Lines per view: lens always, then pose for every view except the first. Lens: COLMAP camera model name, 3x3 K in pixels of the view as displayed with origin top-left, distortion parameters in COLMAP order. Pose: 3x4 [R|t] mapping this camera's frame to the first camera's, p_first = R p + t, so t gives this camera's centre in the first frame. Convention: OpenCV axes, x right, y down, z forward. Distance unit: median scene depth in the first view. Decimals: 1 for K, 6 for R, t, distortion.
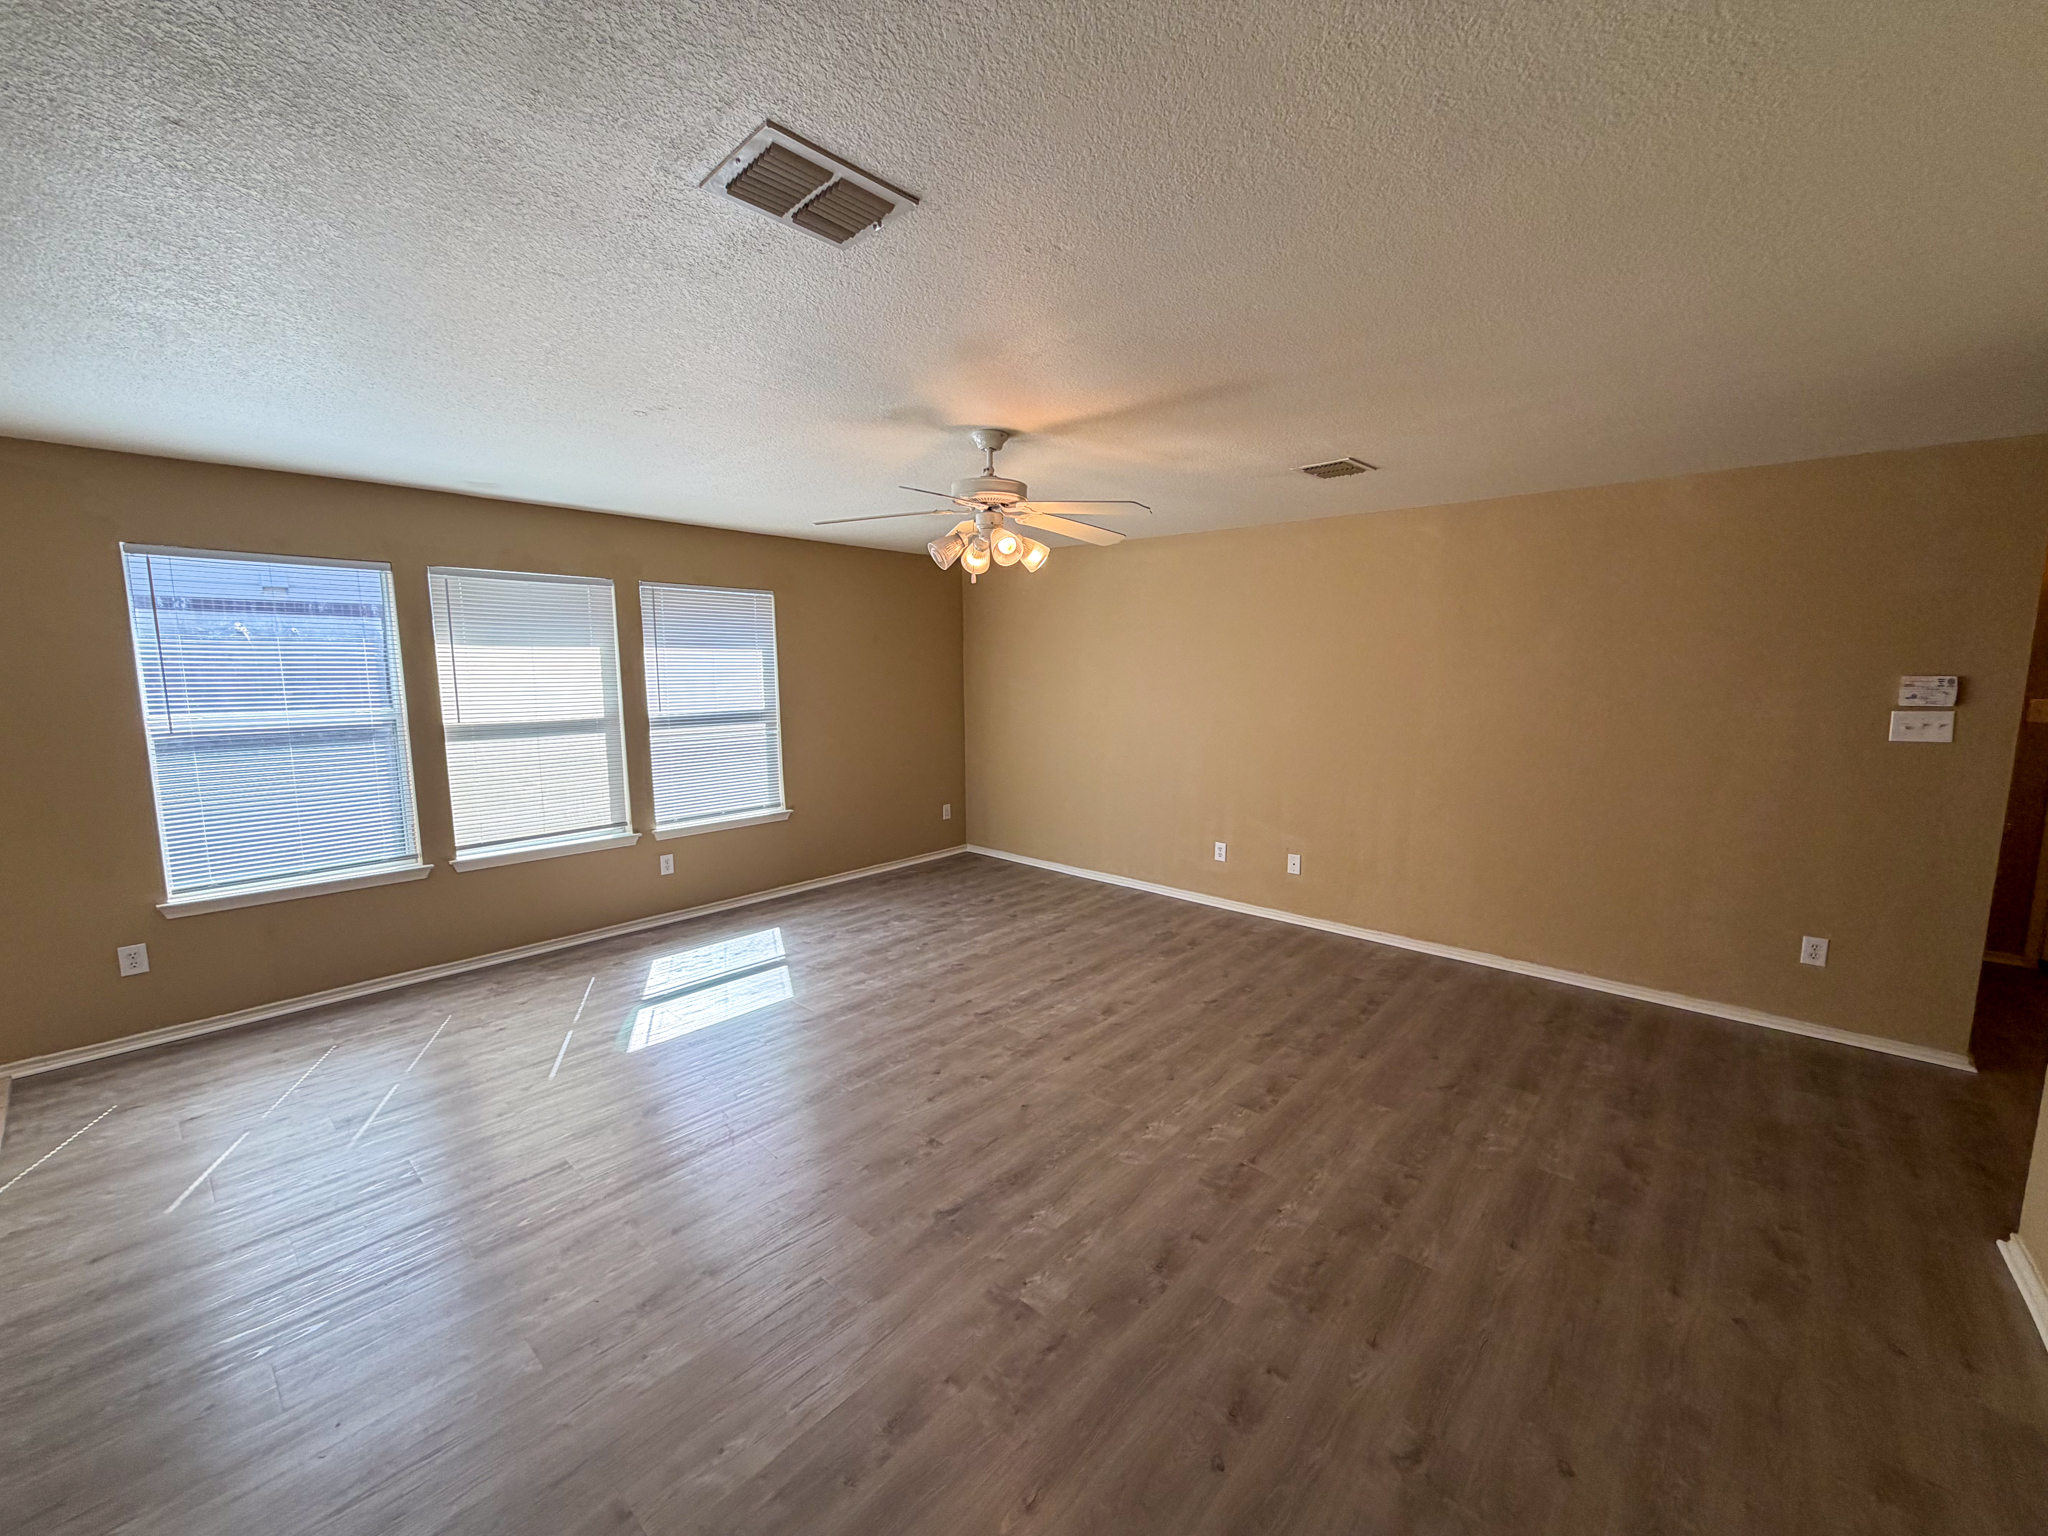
lens RADIAL K [[817.6, 0, 1019.2], [0, 817.6, 768.2], [0, 0, 1]] dist [-0.000354, 0.000374]
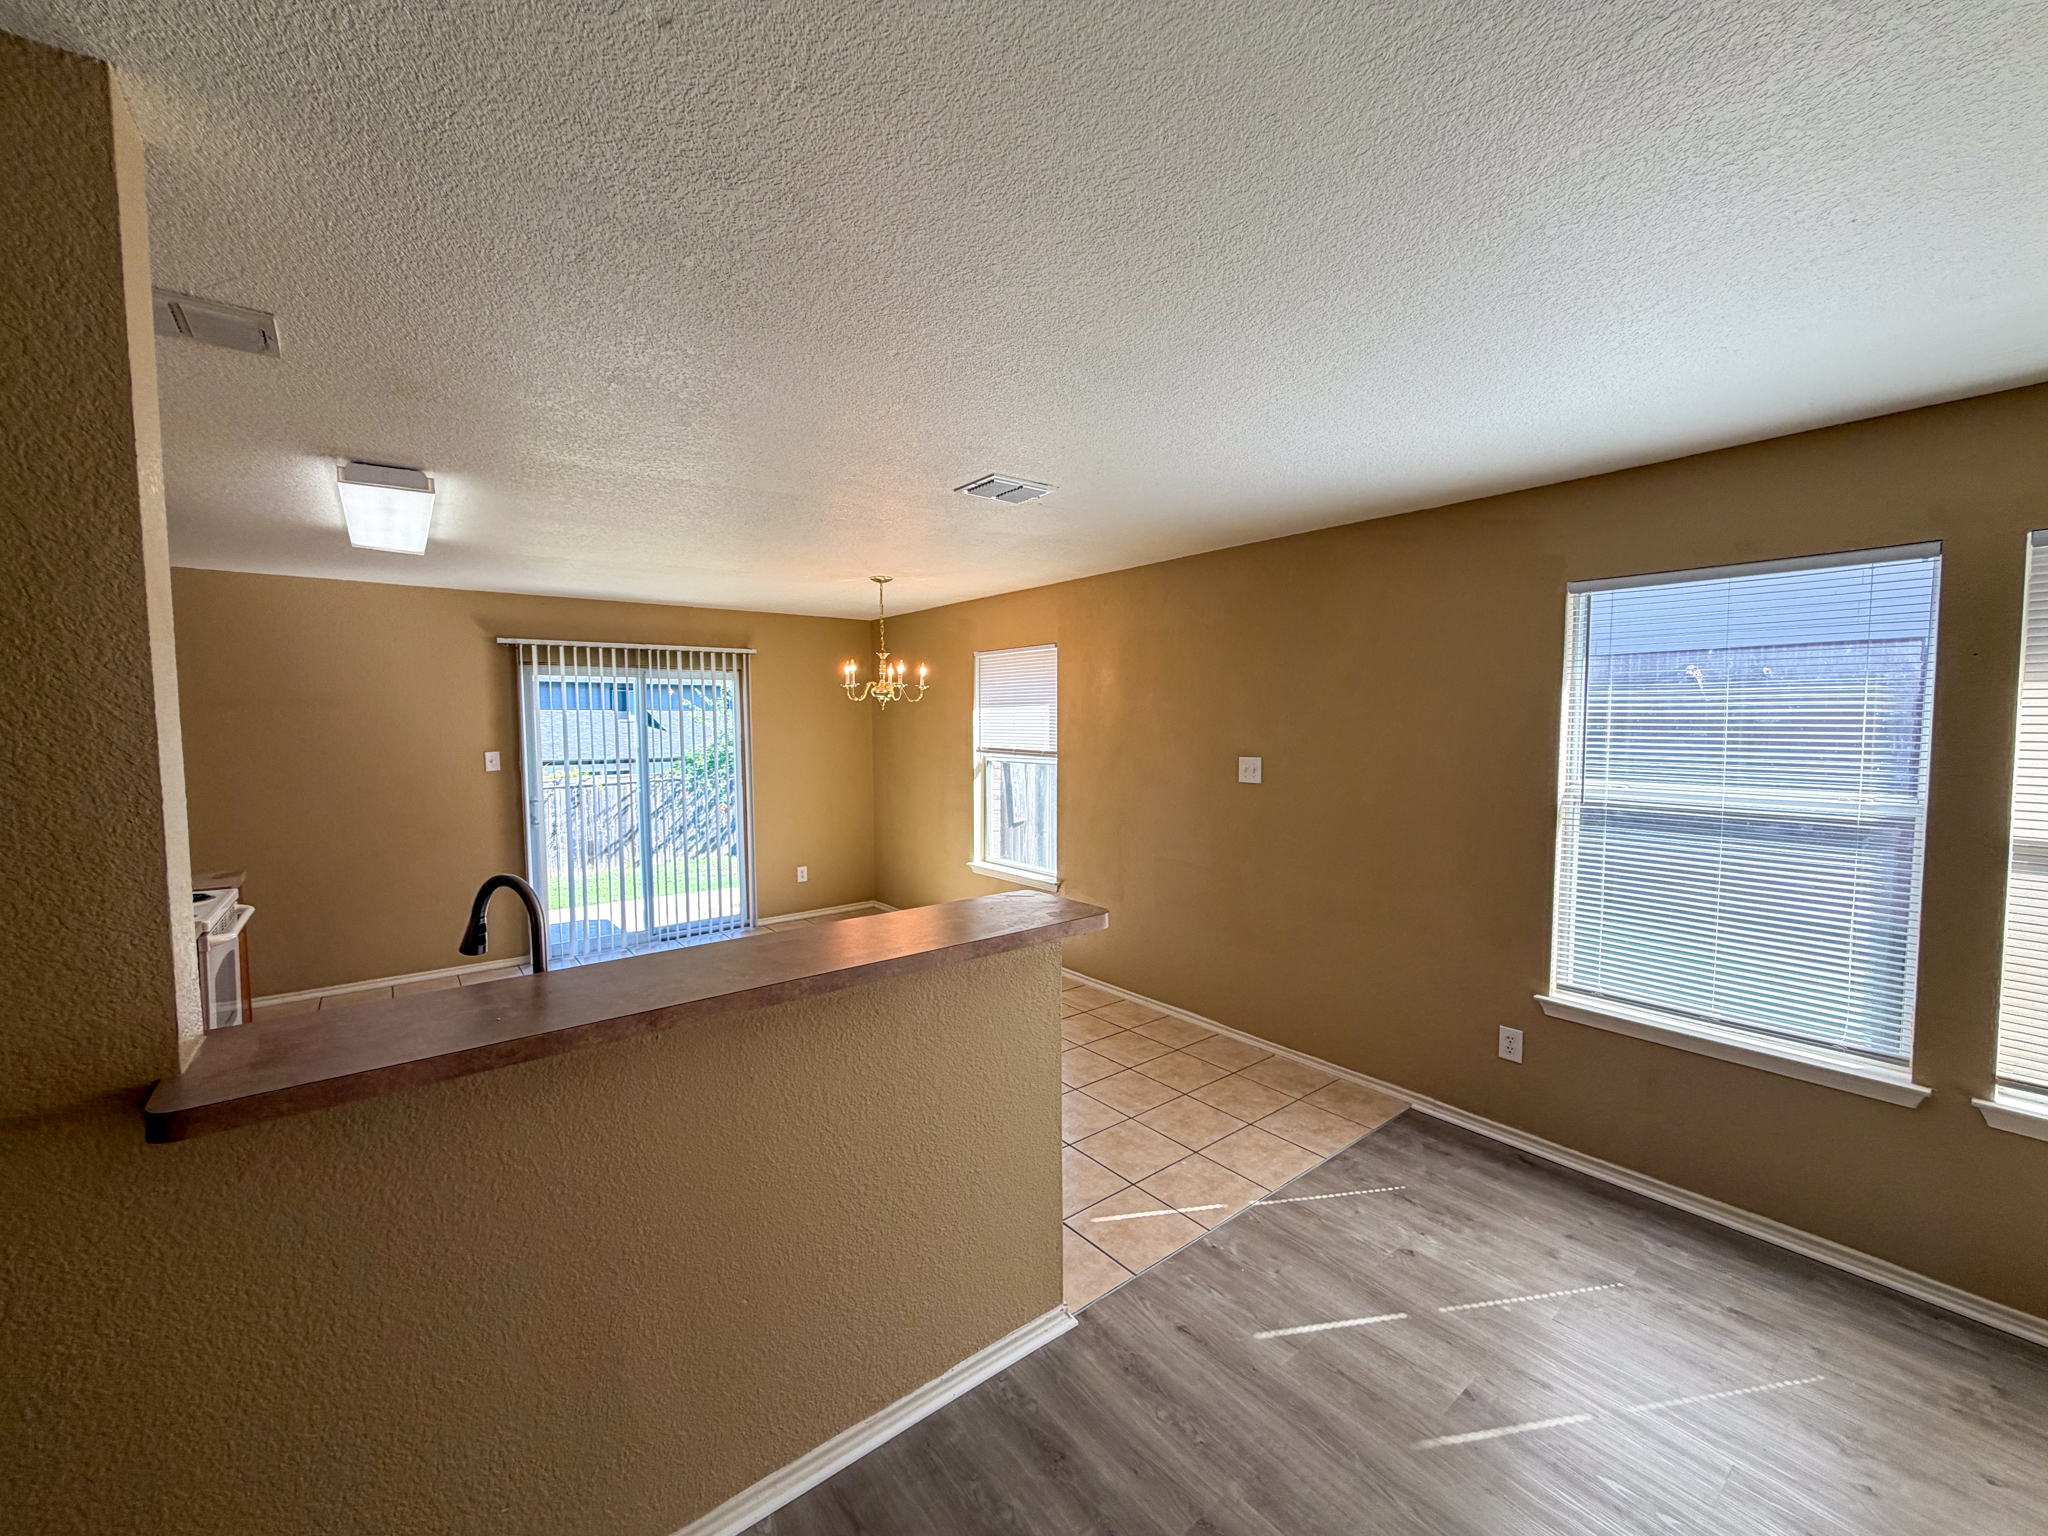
lens RADIAL K [[819.5, 0, 1018.9], [0, 819.5, 767.5], [0, 0, 1]] dist [0.000008, 0.000171]
pose [[-0.176777, 0.059550, -0.982448, -0.095900], [-0.121118, 0.989266, 0.081756, -0.066705], [0.976770, 0.133445, -0.167667, 0.494796]]
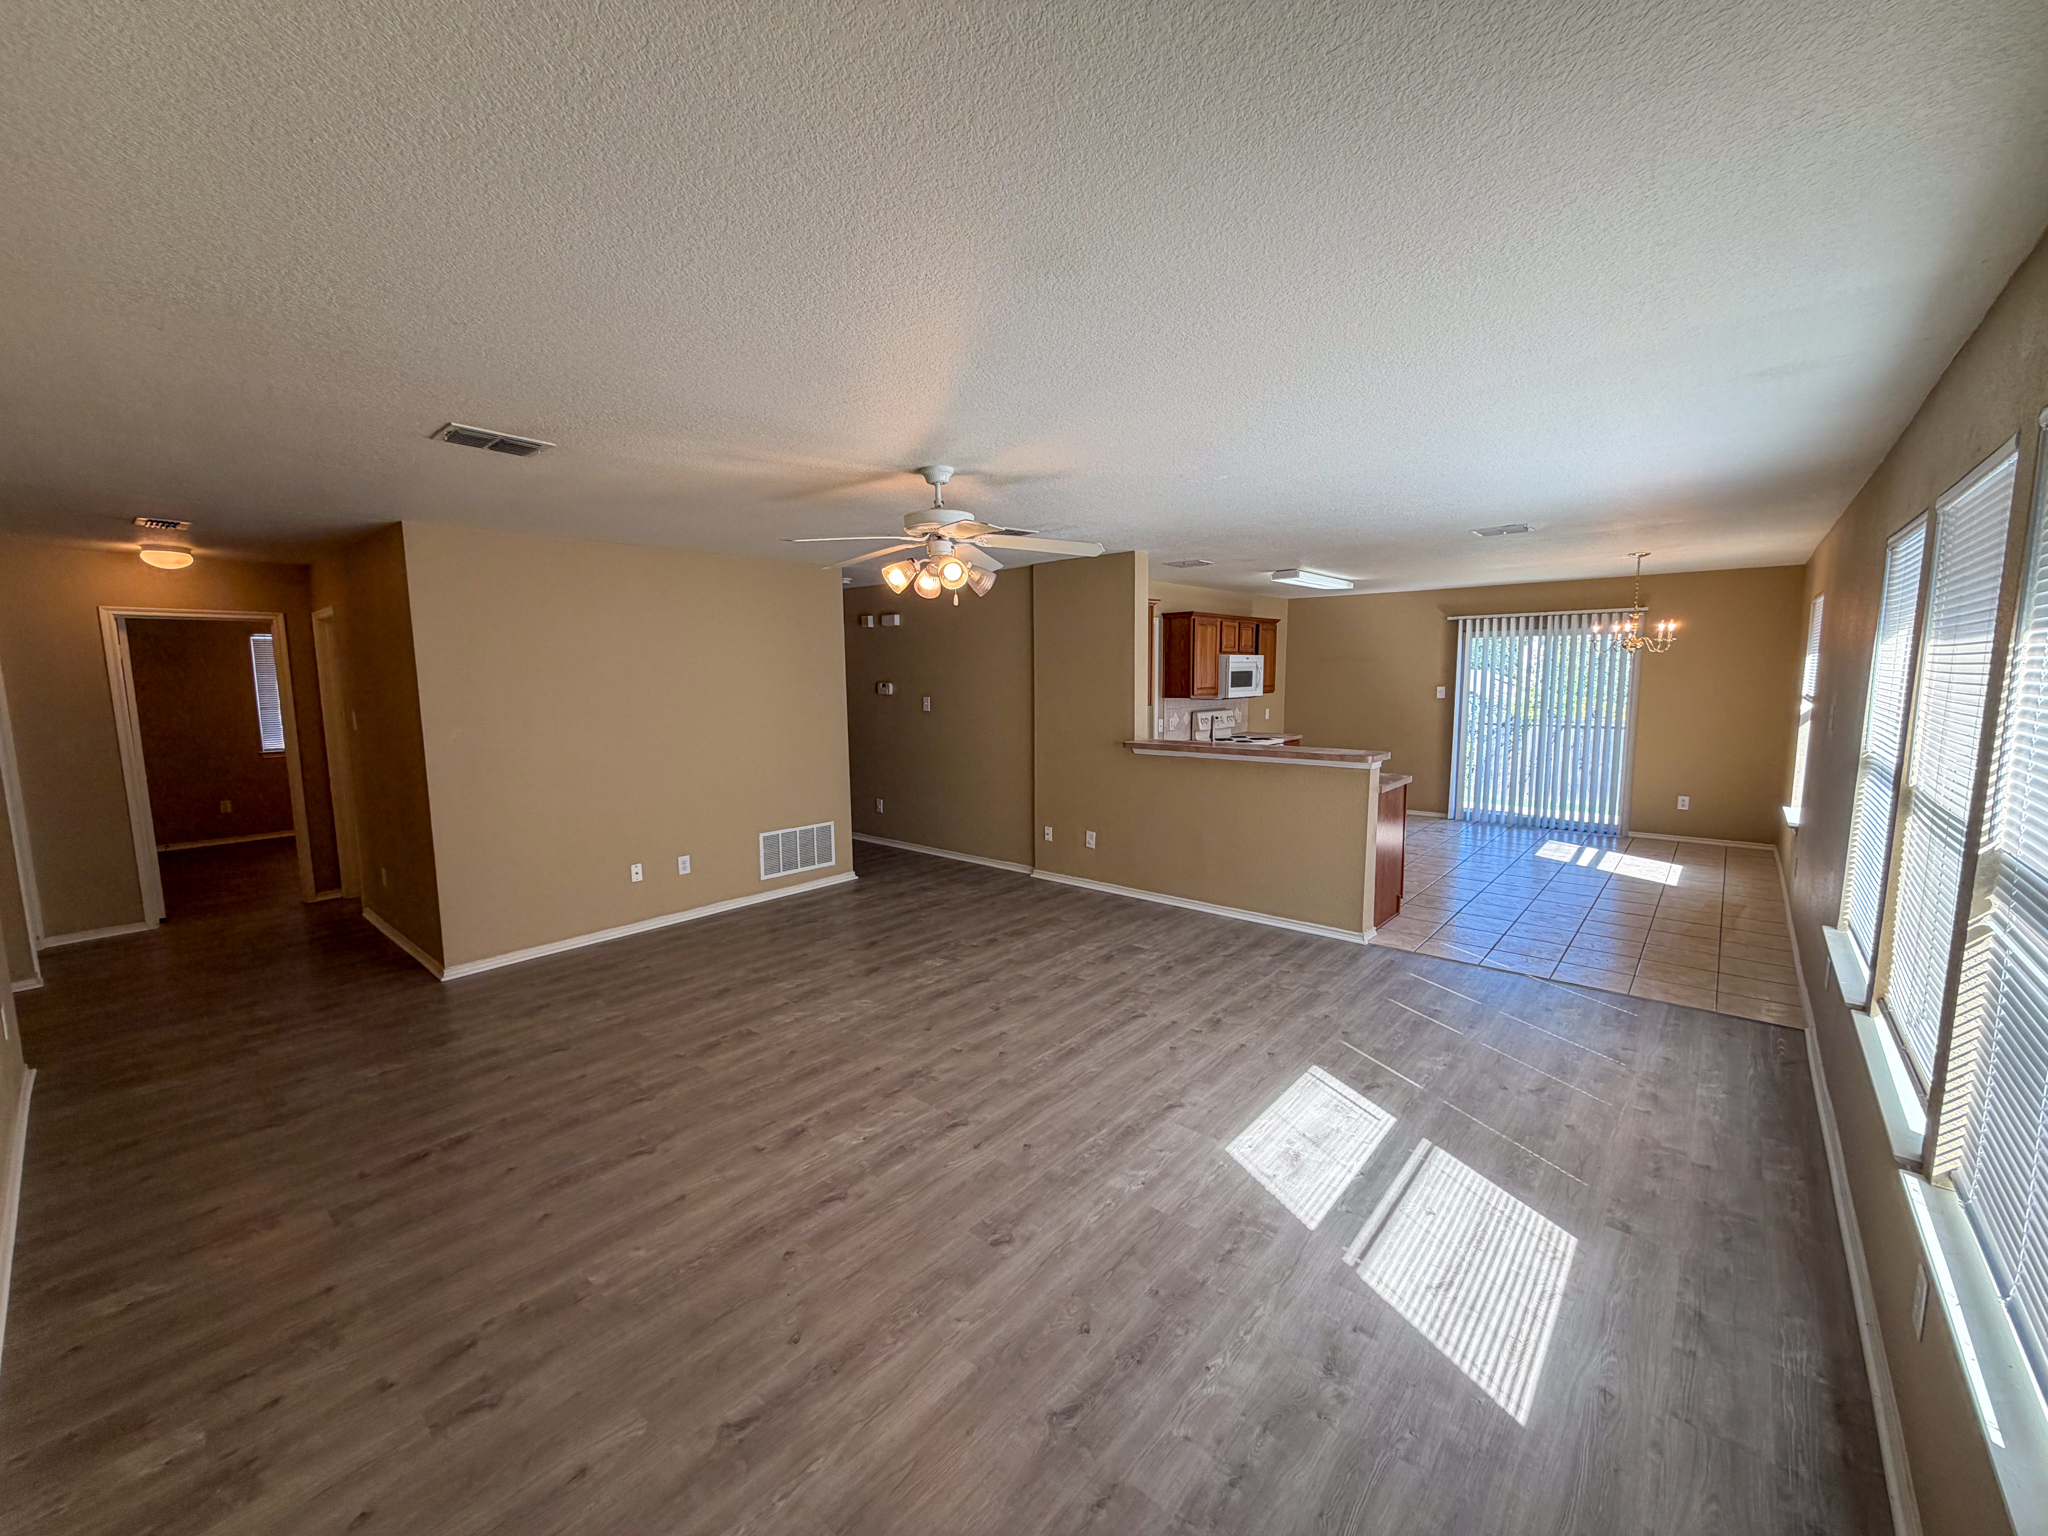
lens RADIAL K [[818.1, 0, 1018.3], [0, 818.1, 768.9], [0, 0, 1]] dist [0.000677, 0.000386]
pose [[-0.999868, 0.012448, -0.010398, -0.093528], [0.009510, 0.969248, 0.245903, -0.216317], [0.013139, 0.245771, -0.969239, 1.604514]]
